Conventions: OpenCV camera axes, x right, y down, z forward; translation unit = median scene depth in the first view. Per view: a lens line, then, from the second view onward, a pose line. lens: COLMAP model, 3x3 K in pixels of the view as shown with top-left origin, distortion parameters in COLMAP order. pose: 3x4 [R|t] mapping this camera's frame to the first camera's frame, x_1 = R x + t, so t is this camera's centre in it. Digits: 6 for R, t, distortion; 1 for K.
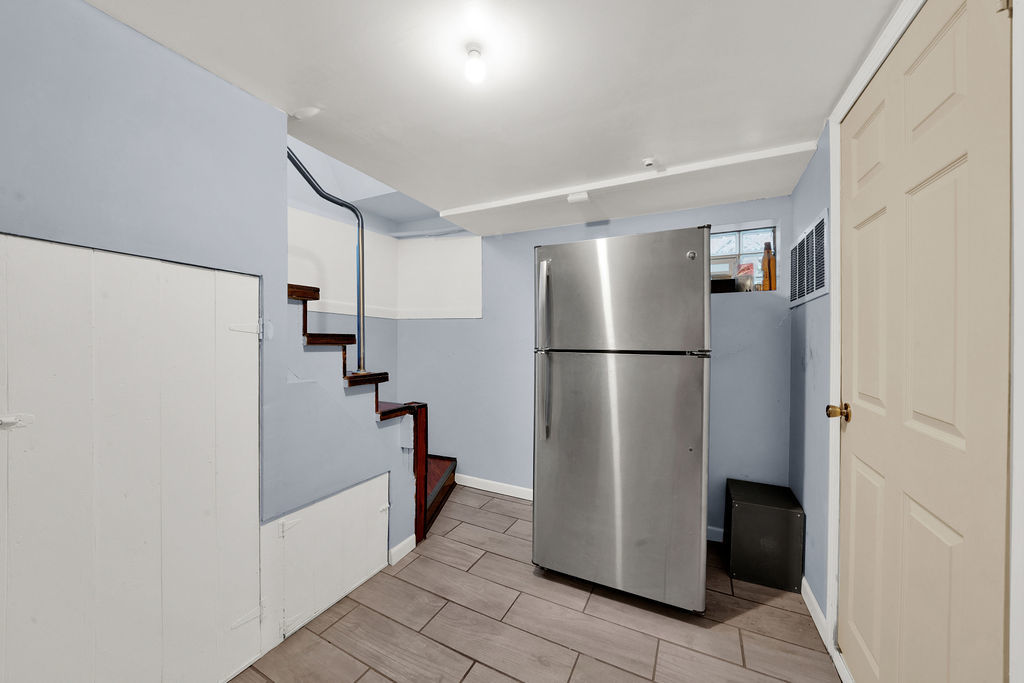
lens RADIAL K [[365.0, 0, 512.0], [0, 365.0, 341.5], [0, 0, 1]] dist [-0.029148, -0.000092]
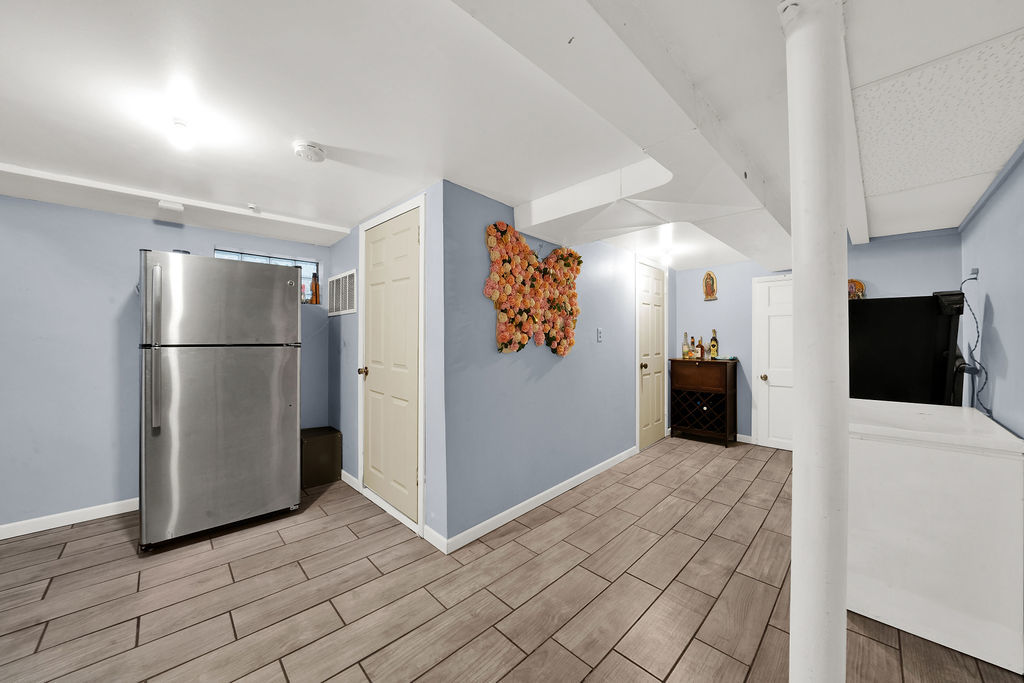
lens RADIAL K [[370.2, 0, 509.2], [0, 370.2, 340.1], [0, 0, 1]] dist [-0.008137, -0.000076]
pose [[0.335160, -0.009536, 0.942113, -0.659723], [-0.003429, 0.999930, 0.011341, -0.010188], [-0.942155, -0.007032, 0.335104, -0.421264]]
